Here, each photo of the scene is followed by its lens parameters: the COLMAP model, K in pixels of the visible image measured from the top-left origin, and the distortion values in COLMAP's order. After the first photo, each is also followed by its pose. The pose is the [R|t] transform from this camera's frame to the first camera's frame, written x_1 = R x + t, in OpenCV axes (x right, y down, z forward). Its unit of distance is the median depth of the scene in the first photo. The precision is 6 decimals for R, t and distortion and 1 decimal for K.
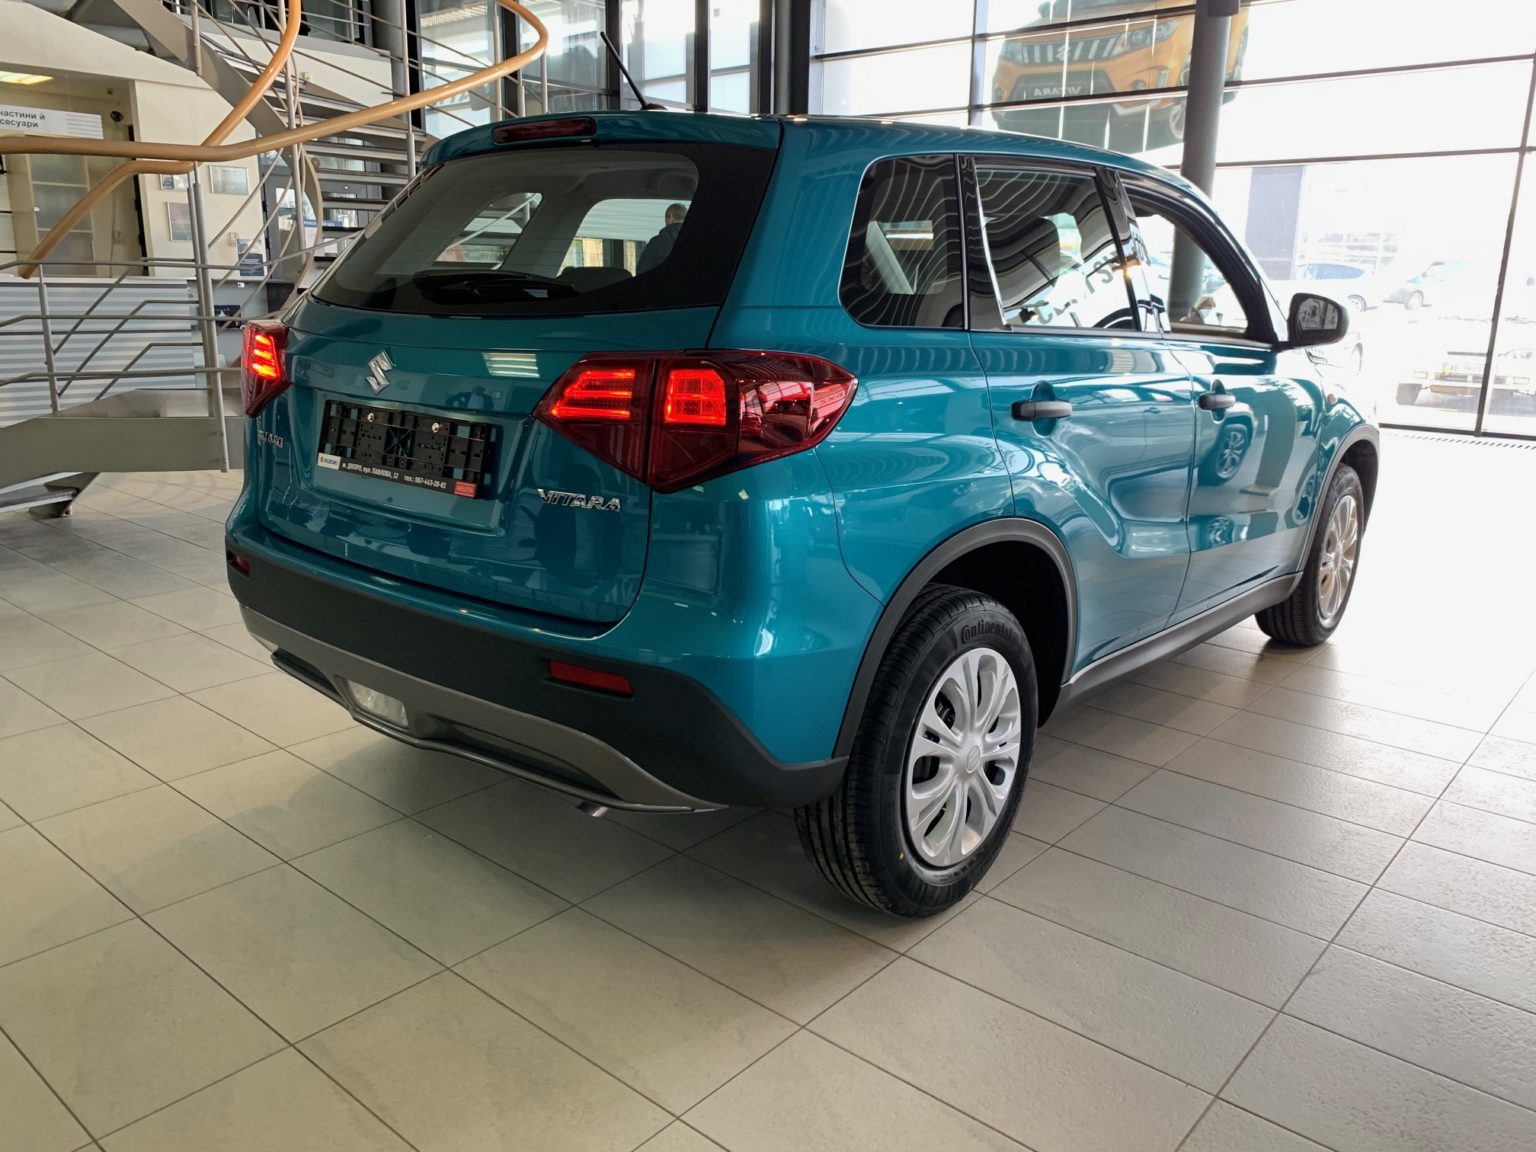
lens RADIAL K [[1176.2, 0, 776.1], [0, 1176.2, 571.7], [0, 0, 1]] dist [0.039450, -0.039576]
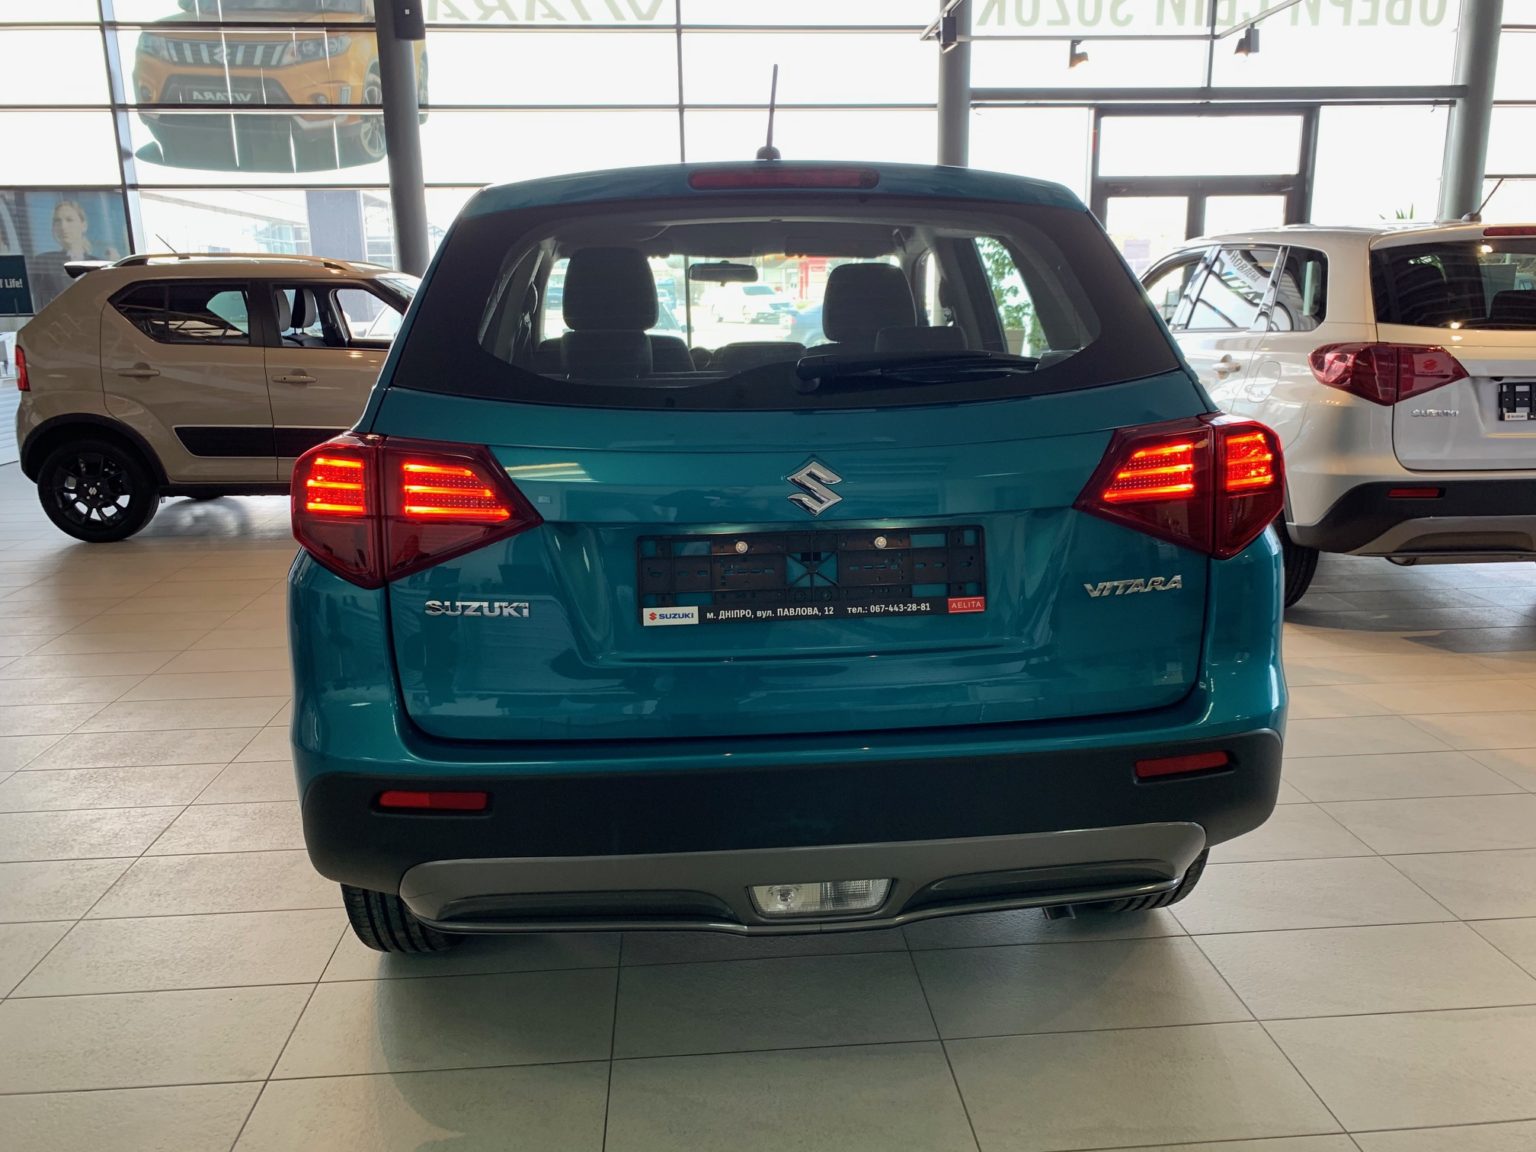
lens RADIAL K [[1176.2, 0, 768.7], [0, 1176.2, 586.2], [0, 0, 1]] dist [0.039450, -0.039576]
pose [[0.705798, -0.199571, 0.679721, -0.168809], [0.197349, 0.976906, 0.081906, -0.032425], [-0.680370, 0.076333, 0.728883, 0.084125]]
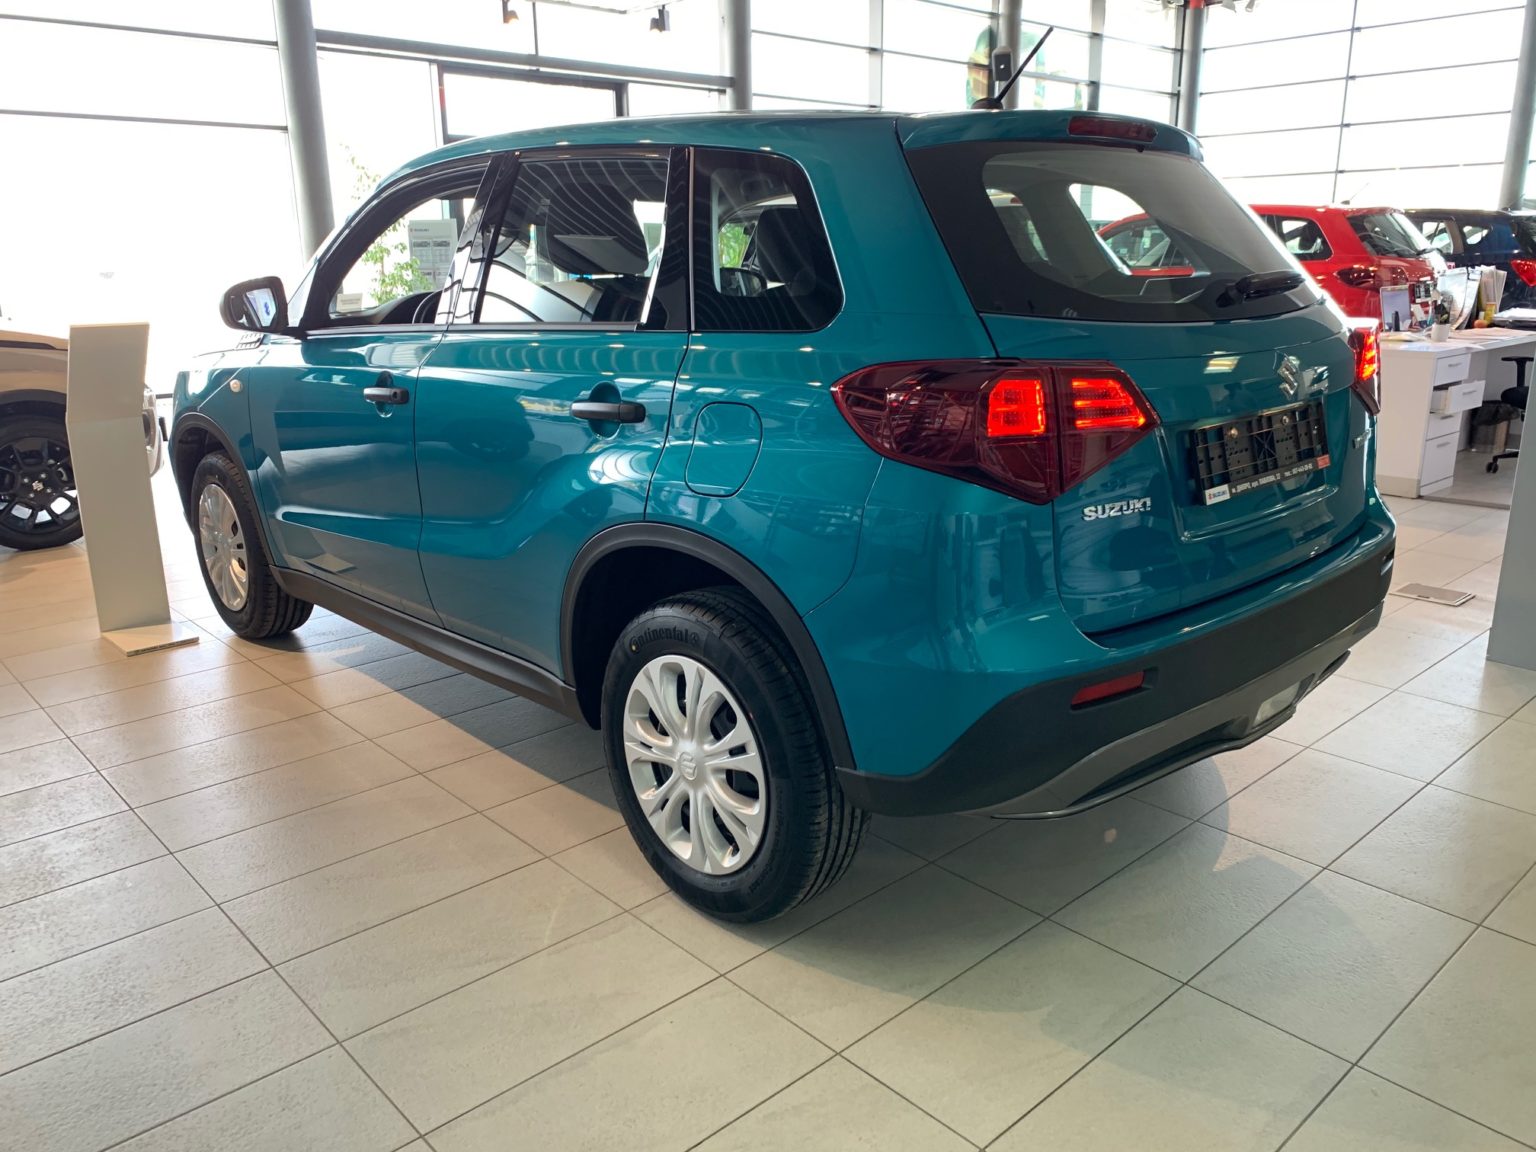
lens RADIAL K [[1176.2, 0, 769.2], [0, 1176.2, 577.4], [0, 0, 1]] dist [0.039450, -0.039576]
pose [[0.111911, -0.288840, 0.950814, -0.258724], [0.250042, 0.934224, 0.254370, -0.069922], [-0.961746, 0.209277, 0.176773, 0.238672]]
